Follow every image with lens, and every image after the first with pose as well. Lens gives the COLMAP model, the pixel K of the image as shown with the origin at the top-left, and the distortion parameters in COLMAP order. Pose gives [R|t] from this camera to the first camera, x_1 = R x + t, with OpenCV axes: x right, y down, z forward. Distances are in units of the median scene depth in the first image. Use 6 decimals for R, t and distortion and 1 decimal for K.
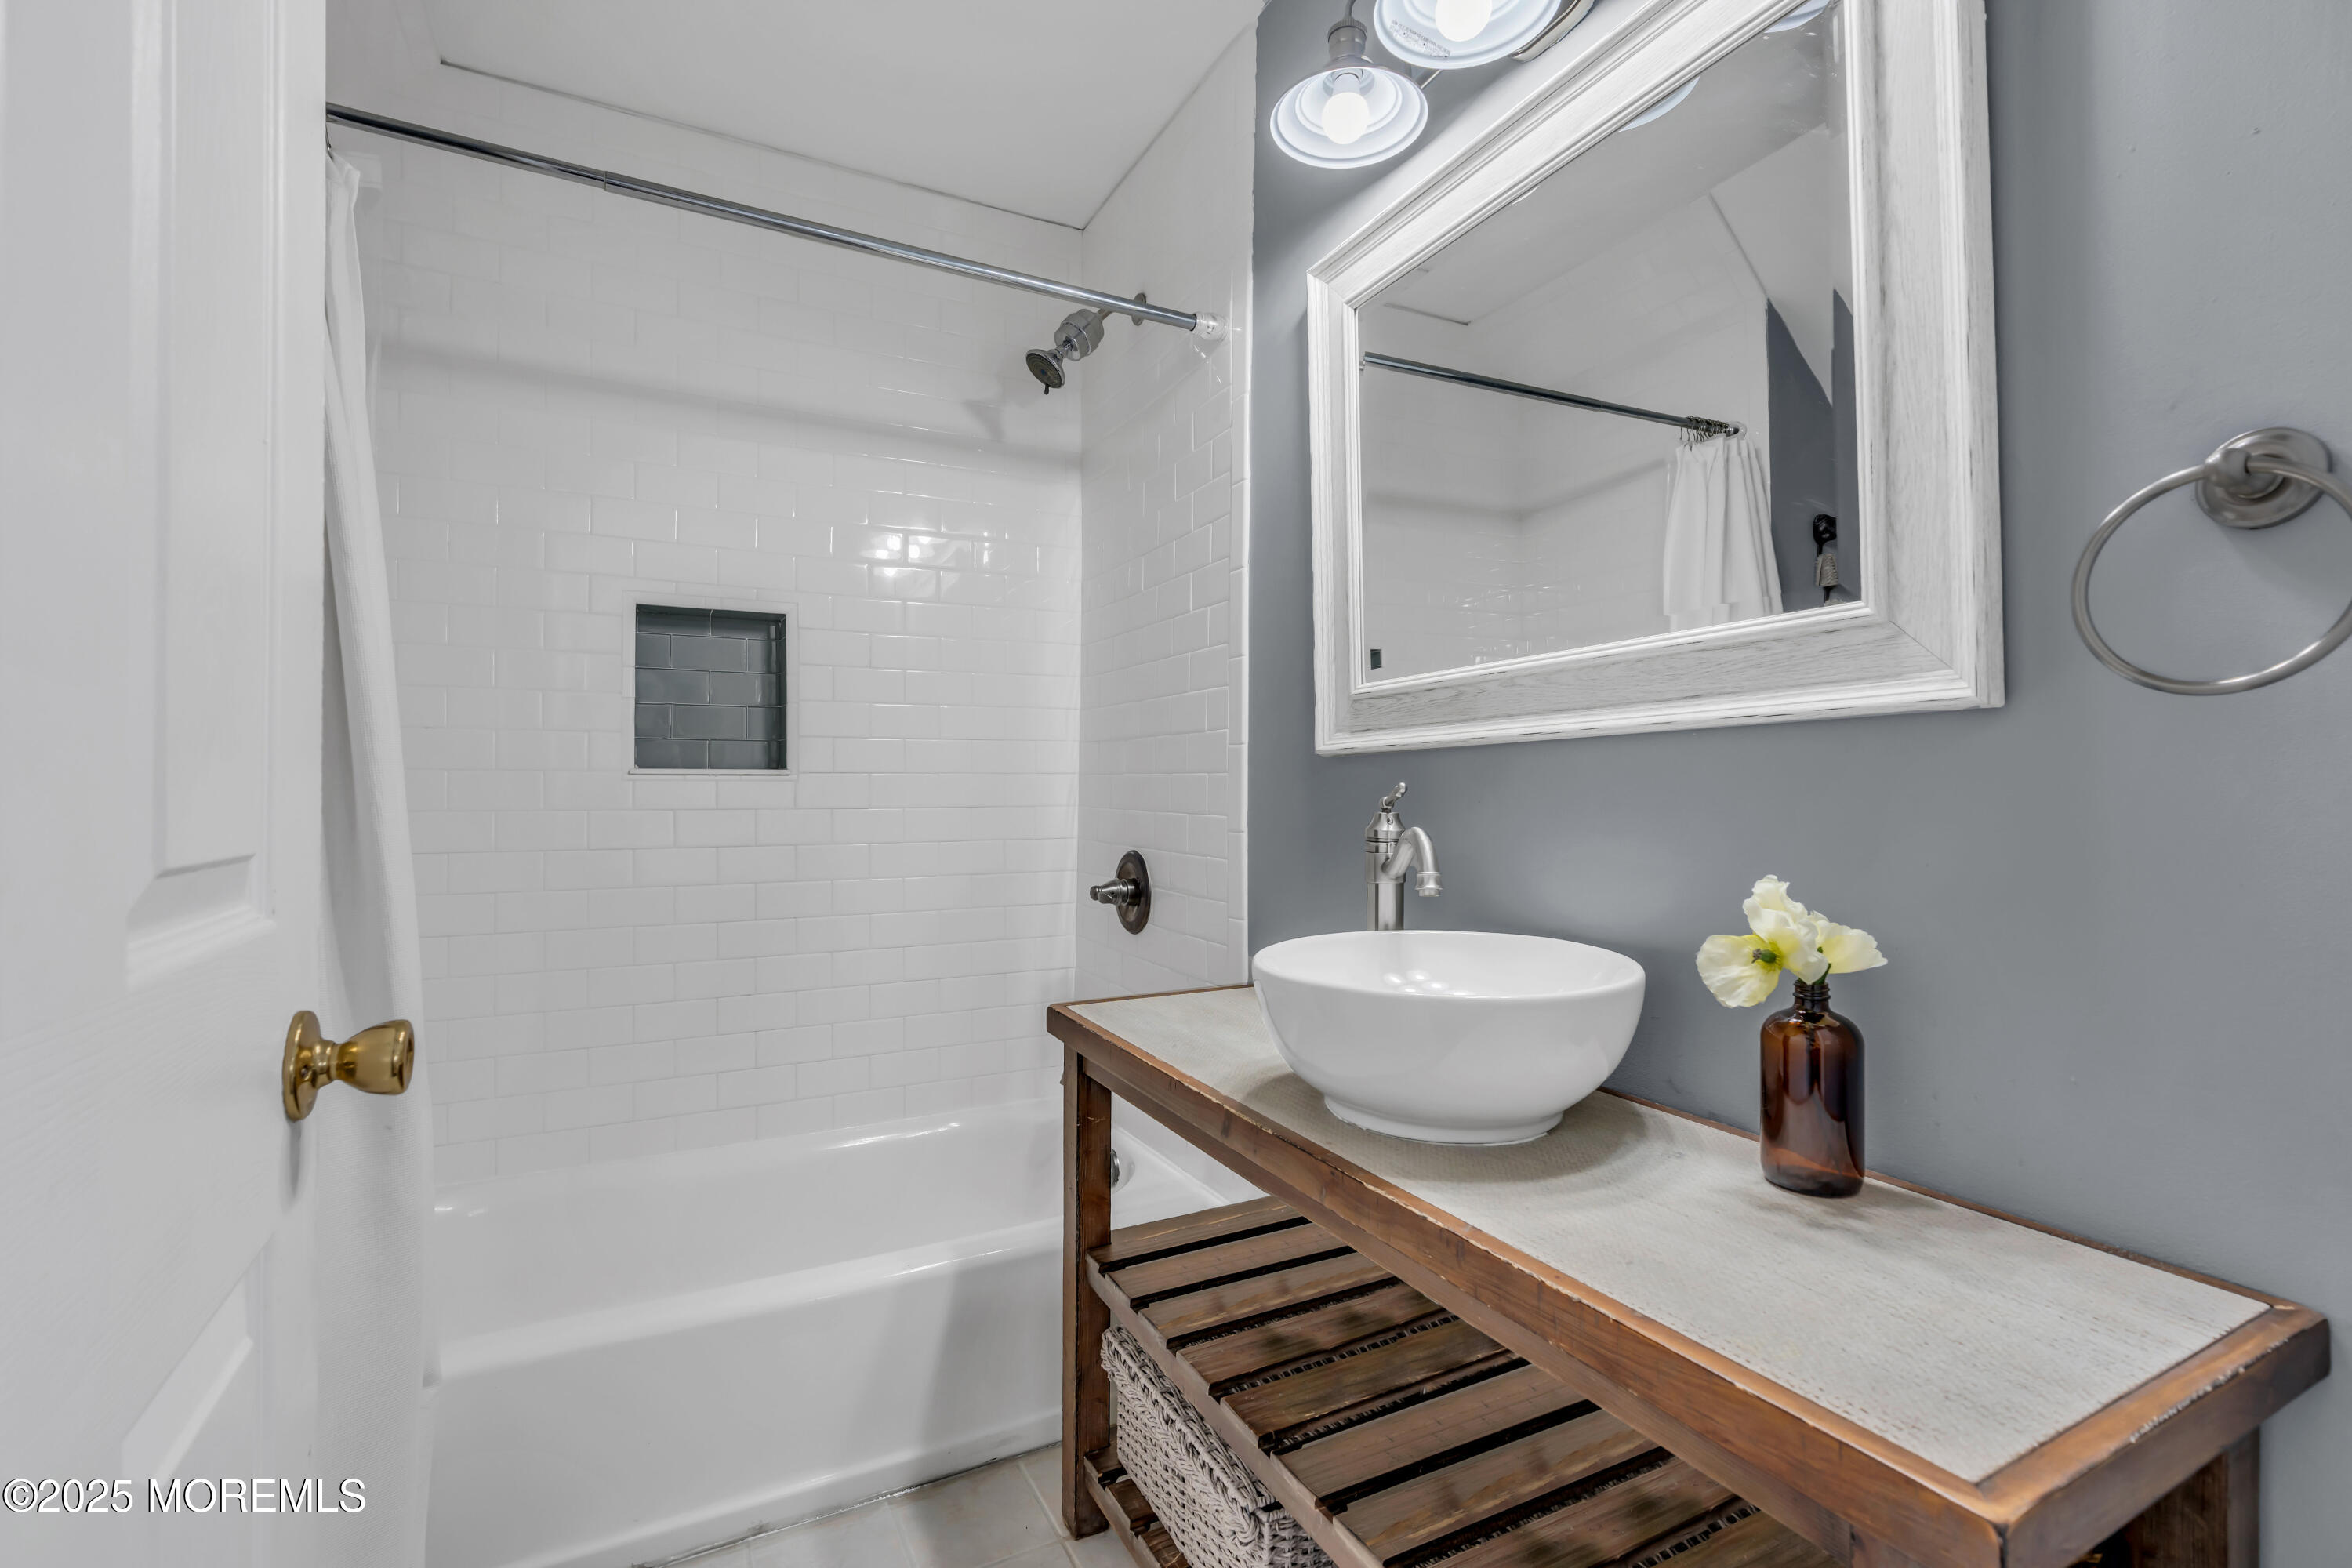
lens RADIAL K [[1048.3, 0, 1178.6], [0, 1048.3, 781.8], [0, 0, 1]] dist [-0.012495, 0.002658]
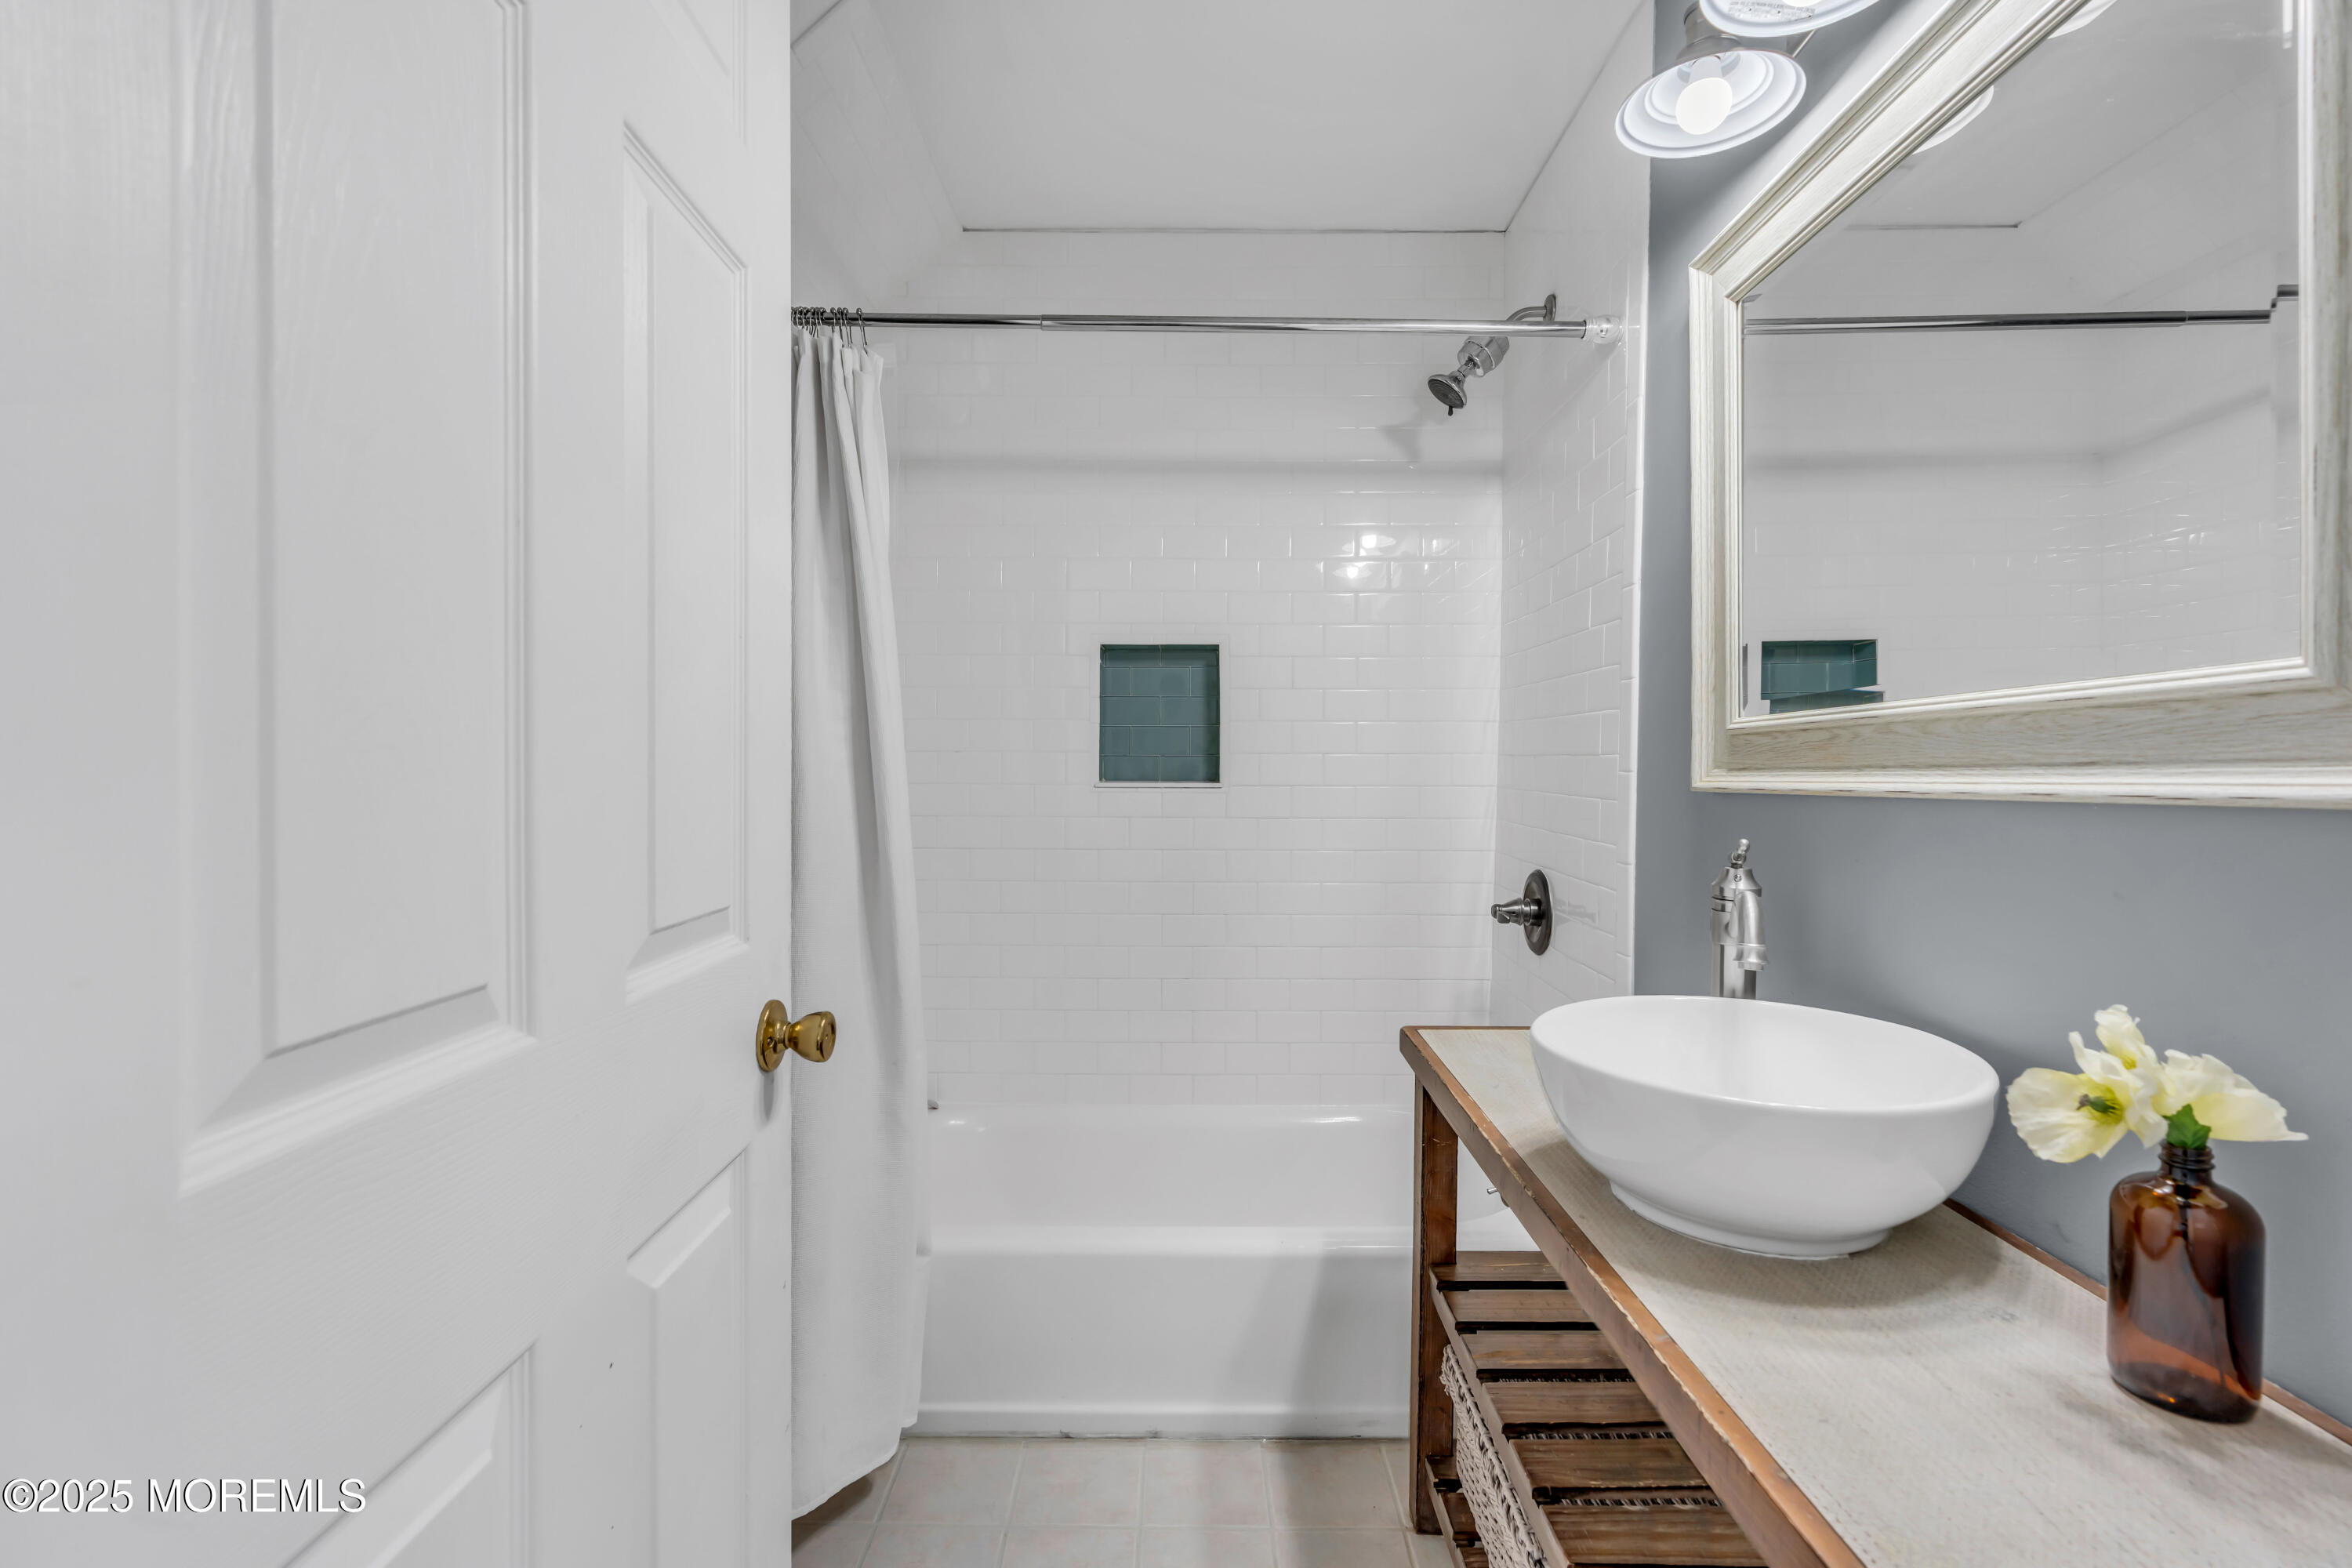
lens RADIAL K [[1048.3, 0, 1180.6], [0, 1048.3, 779.8], [0, 0, 1]] dist [-0.012495, 0.002658]
pose [[0.884028, 0.012626, -0.467263, 0.184787], [-0.002072, 0.999731, 0.023094, -0.064430], [0.467429, -0.019448, 0.883817, -0.032623]]
